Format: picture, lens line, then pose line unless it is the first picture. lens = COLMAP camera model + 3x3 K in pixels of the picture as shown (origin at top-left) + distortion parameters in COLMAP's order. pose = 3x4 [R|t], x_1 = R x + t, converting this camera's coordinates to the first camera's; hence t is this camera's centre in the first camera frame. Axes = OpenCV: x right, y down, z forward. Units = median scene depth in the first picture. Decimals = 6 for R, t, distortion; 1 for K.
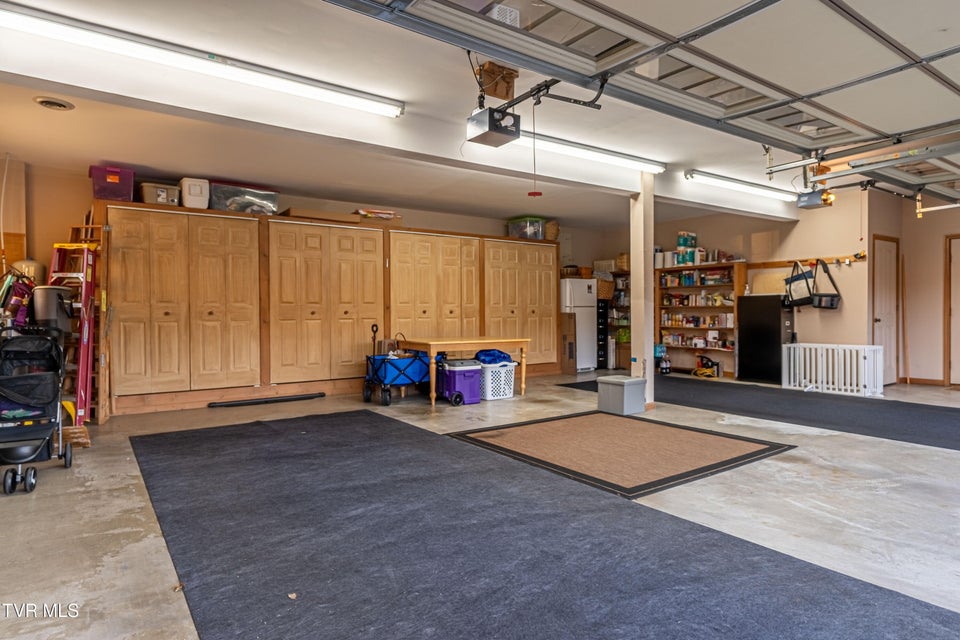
lens RADIAL K [[544.4, 0, 479.2], [0, 544.4, 308.2], [0, 0, 1]] dist [0.000739, 0.000246]
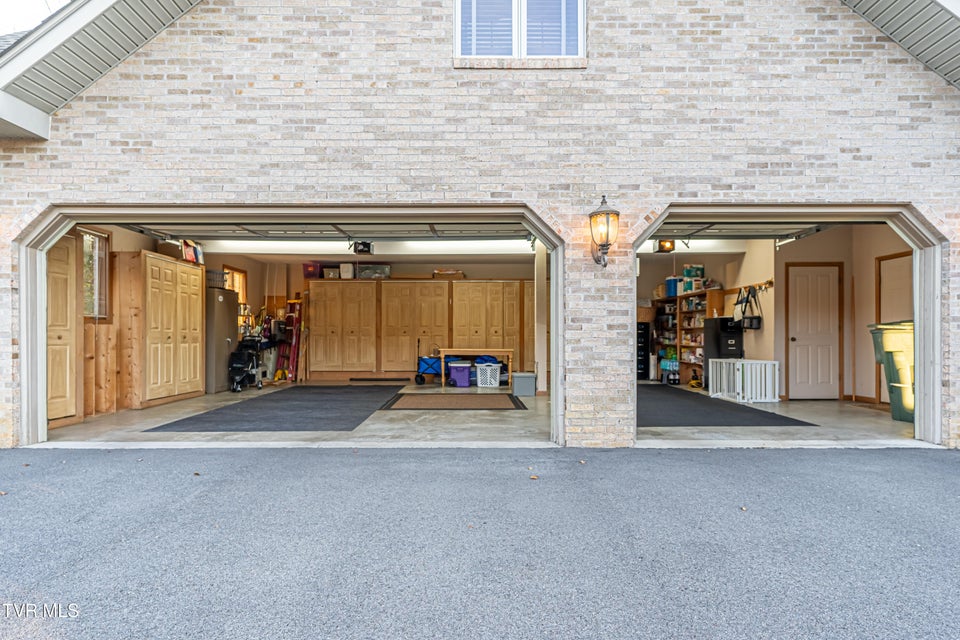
lens RADIAL K [[544.4, 0, 479.2], [0, 544.4, 308.2], [0, 0, 1]] dist [0.000739, 0.000246]
pose [[0.816287, -0.024996, -0.577105, 0.898537], [-0.000808, 0.999013, -0.044414, 0.009378], [0.577646, 0.036721, 0.815461, -0.290453]]
